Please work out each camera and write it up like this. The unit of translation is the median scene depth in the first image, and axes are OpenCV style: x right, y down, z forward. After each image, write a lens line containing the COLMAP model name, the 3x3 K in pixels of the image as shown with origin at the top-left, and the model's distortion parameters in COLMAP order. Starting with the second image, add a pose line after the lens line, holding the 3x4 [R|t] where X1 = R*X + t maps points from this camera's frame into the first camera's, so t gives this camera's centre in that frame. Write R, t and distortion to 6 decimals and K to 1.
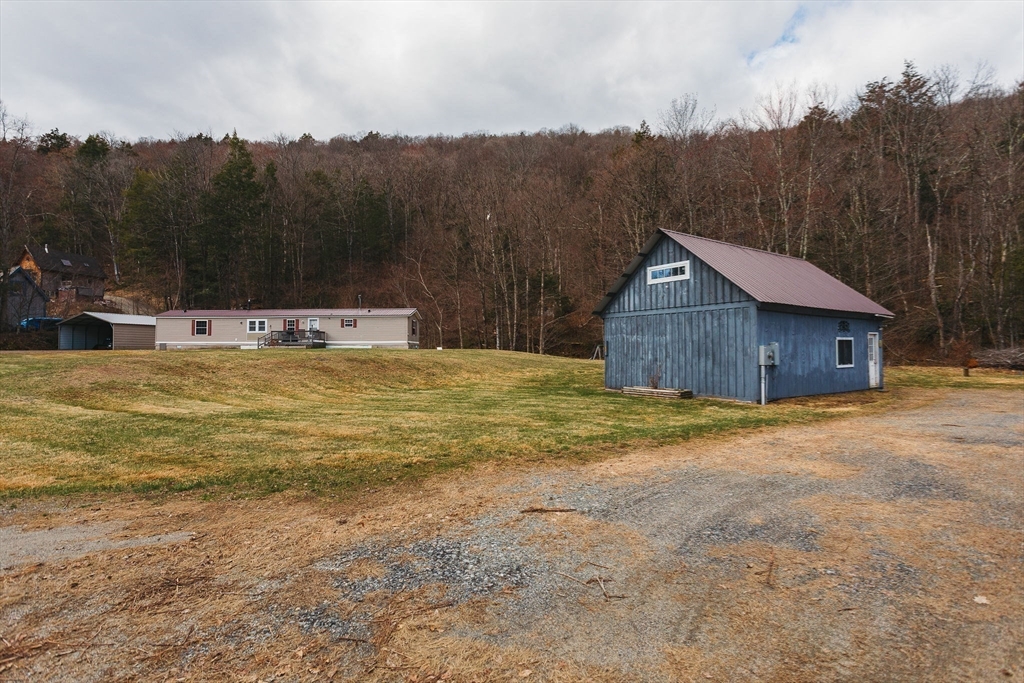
lens RADIAL K [[473.3, 0, 515.6], [0, 473.3, 334.8], [0, 0, 1]] dist [0.001675, 0.000298]
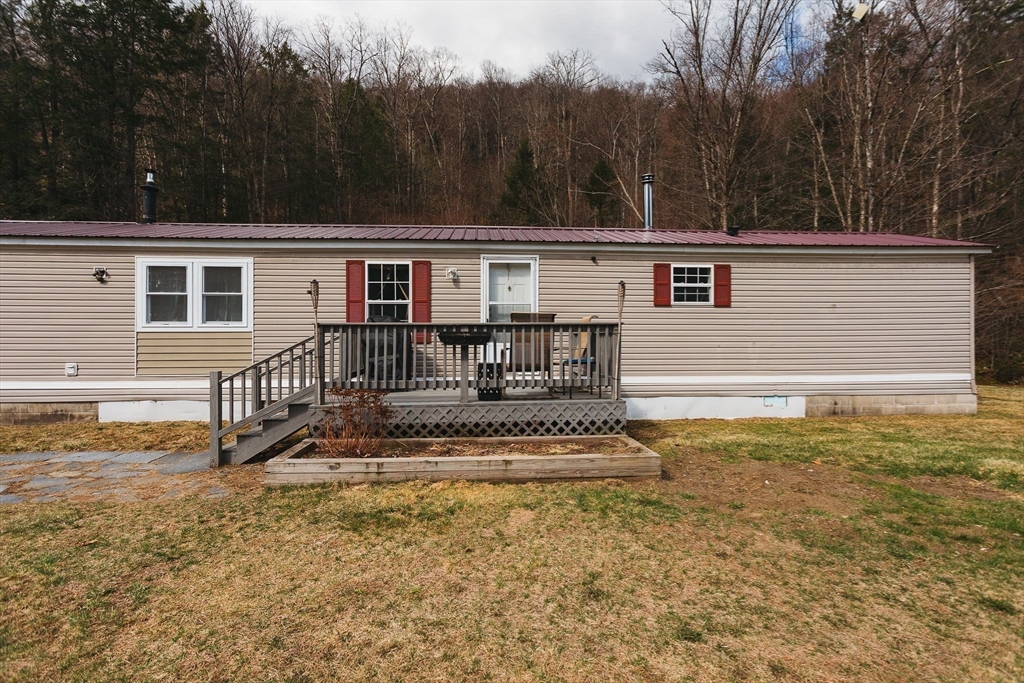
lens RADIAL K [[497.1, 0, 510.4], [0, 497.1, 339.2], [0, 0, 1]] dist [0.001007, -0.000104]
pose [[0.784982, 0.000283, -0.619519, -0.285041], [-0.002430, 0.999994, -0.002621, -0.000892], [0.619514, 0.003563, 0.784977, 0.794114]]
